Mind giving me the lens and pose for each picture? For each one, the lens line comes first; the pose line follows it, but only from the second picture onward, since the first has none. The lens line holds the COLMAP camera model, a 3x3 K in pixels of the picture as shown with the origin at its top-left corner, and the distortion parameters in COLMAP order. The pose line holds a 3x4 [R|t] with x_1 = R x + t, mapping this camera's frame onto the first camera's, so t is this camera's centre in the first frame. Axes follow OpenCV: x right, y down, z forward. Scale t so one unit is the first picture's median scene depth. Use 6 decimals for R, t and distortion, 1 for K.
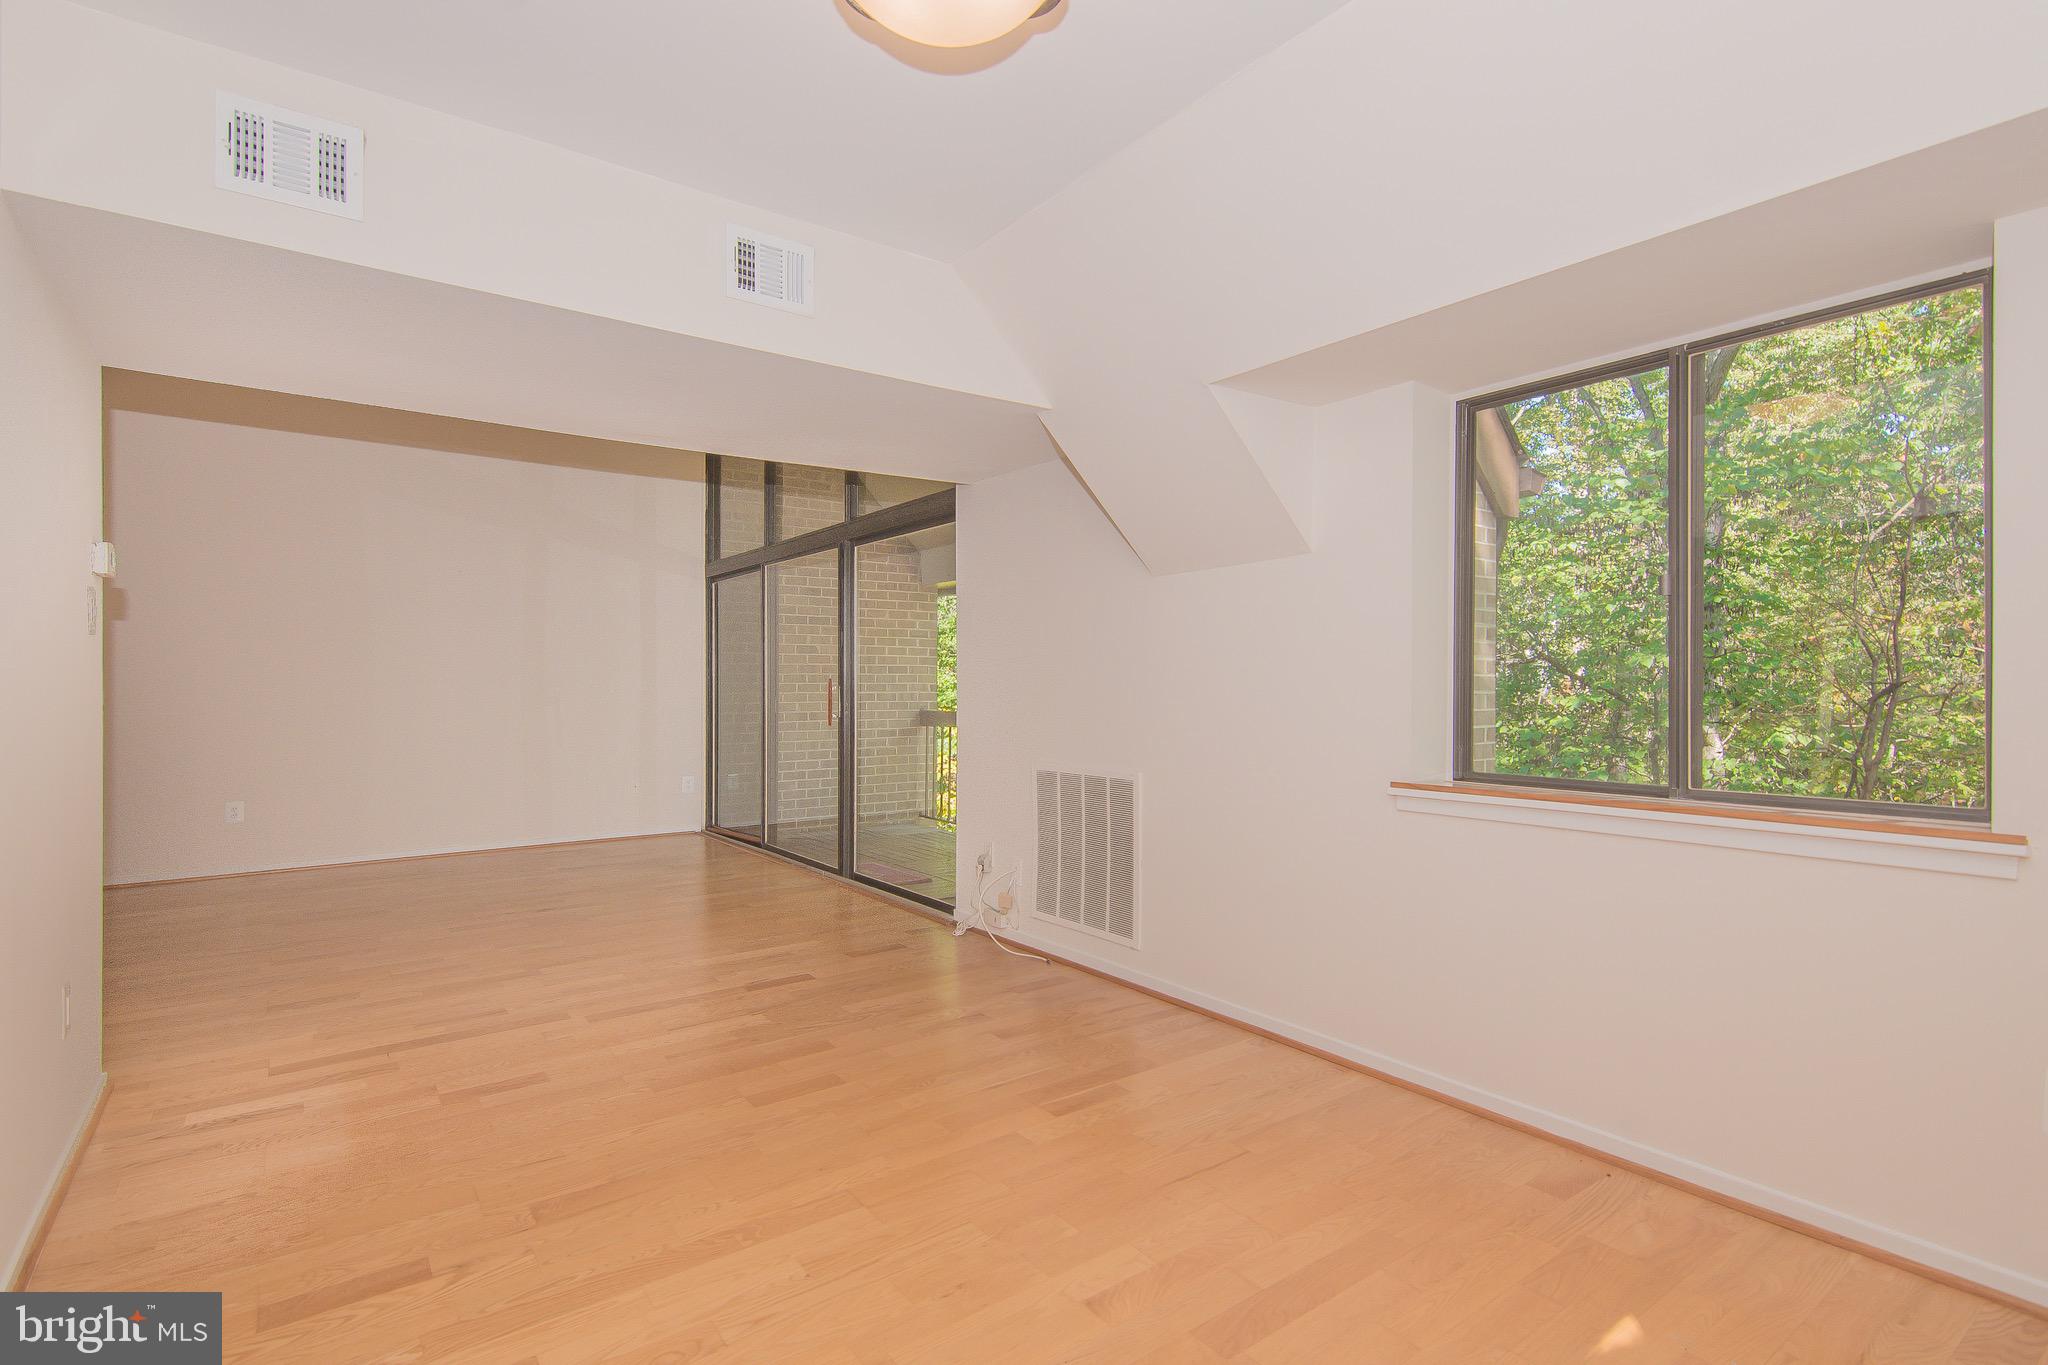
lens RADIAL K [[999.7, 0, 1044.3], [0, 999.7, 681.9], [0, 0, 1]] dist [0.008448, -0.008037]
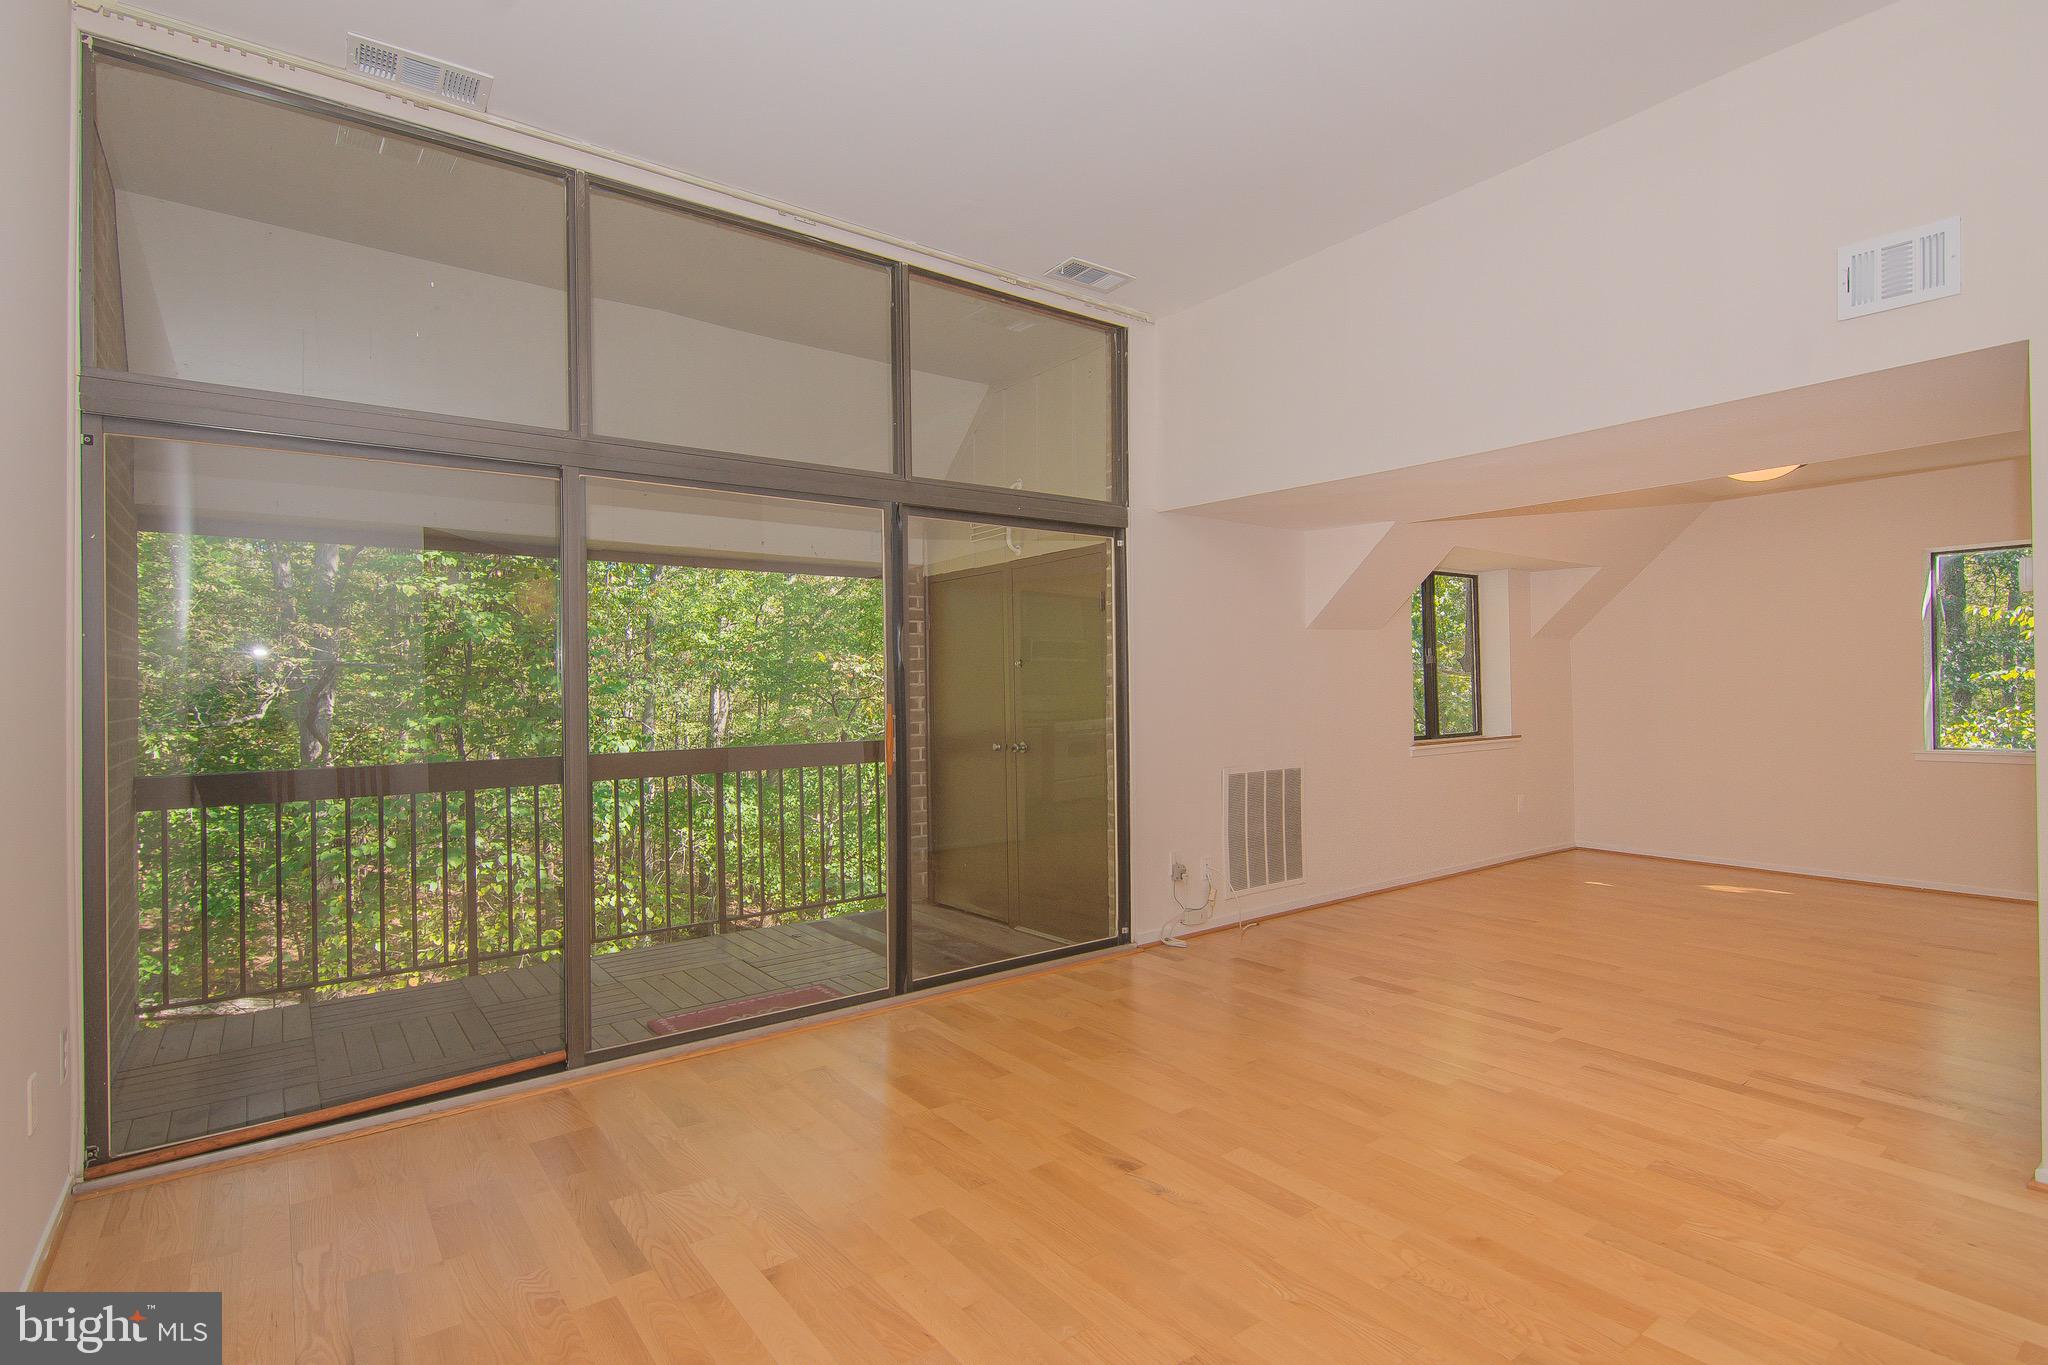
lens RADIAL K [[999.7, 0, 990.3], [0, 999.7, 680.0], [0, 0, 1]] dist [0.008448, -0.008037]
pose [[0.027607, 0.011030, 0.999558, -1.317105], [0.012597, 0.999856, -0.011382, -0.016348], [-0.999539, 0.012906, 0.027464, 1.353199]]
